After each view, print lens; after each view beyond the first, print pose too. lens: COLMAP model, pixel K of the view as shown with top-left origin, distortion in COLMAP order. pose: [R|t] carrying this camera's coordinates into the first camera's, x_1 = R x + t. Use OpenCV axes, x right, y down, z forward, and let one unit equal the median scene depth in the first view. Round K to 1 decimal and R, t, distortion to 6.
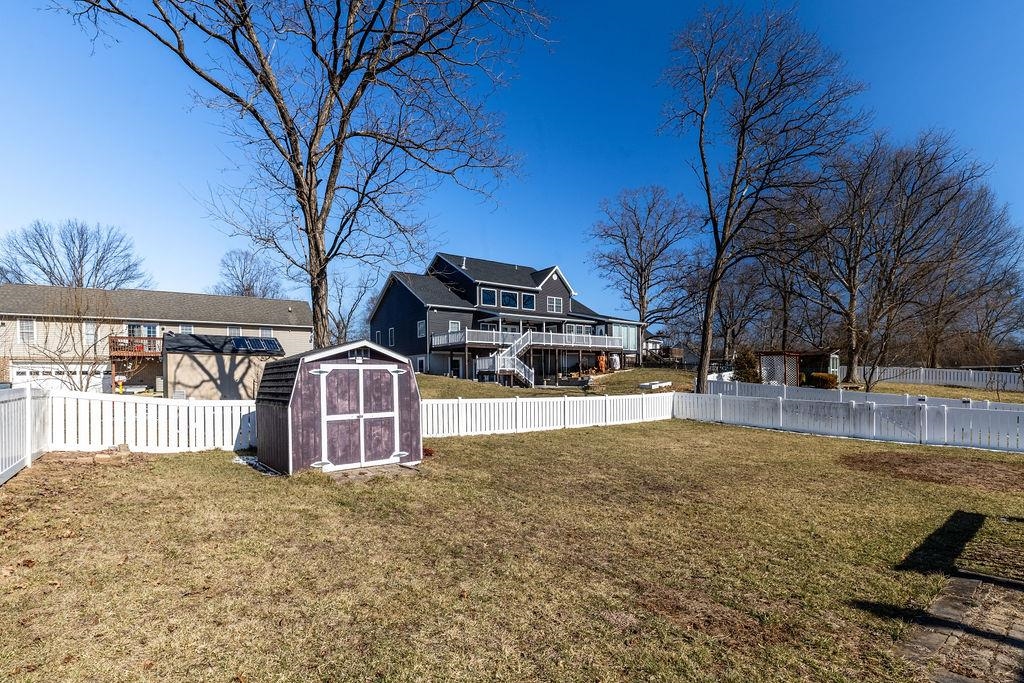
lens RADIAL K [[471.7, 0, 509.0], [0, 471.7, 377.3], [0, 0, 1]] dist [0.012677, -0.000071]
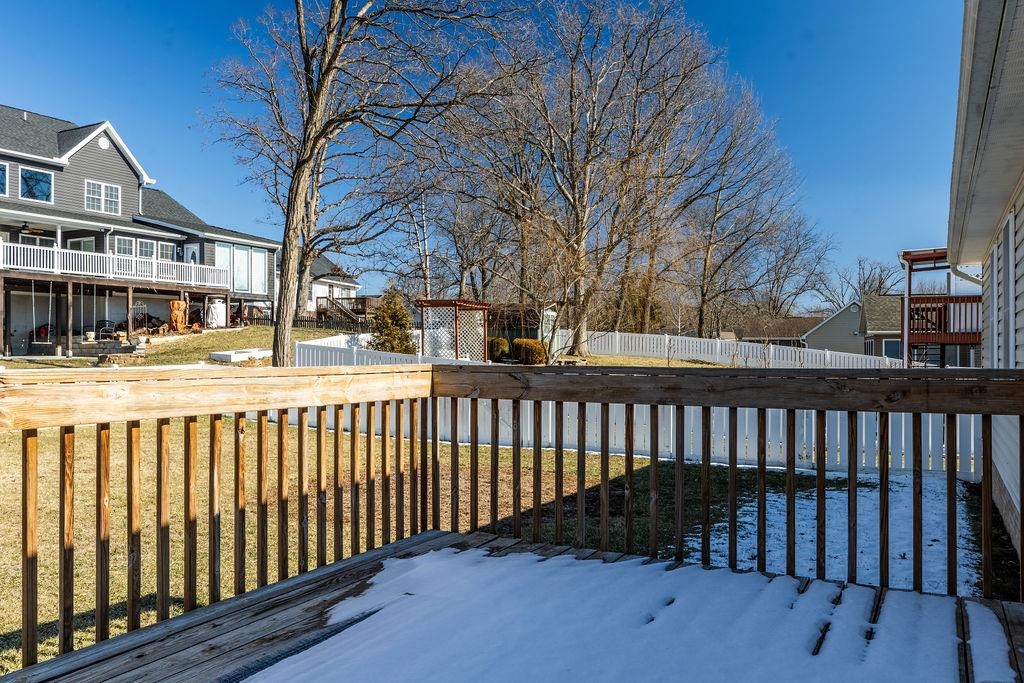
lens RADIAL K [[813.0, 0, 512.0], [0, 813.0, 341.5], [0, 0, 1]] dist [-0.002832, -0.001742]
pose [[0.902743, 0.018251, 0.429792, 0.164971], [-0.014028, 0.999817, -0.012992, 0.007490], [-0.429950, 0.005699, 0.902835, 0.036122]]
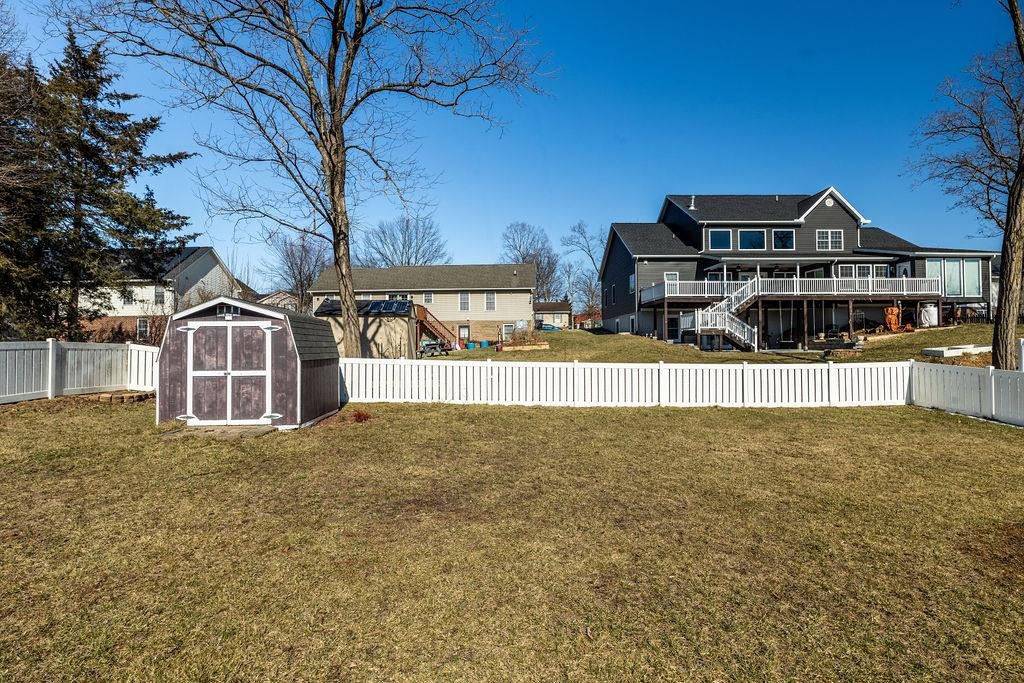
lens RADIAL K [[493.9, 0, 507.3], [0, 493.9, 333.4], [0, 0, 1]] dist [0.001936, 0.000281]
pose [[0.818215, -0.002696, -0.574905, 0.174655], [-0.003439, 0.999948, -0.009584, 0.001442], [0.574901, 0.009819, 0.818164, 0.111388]]
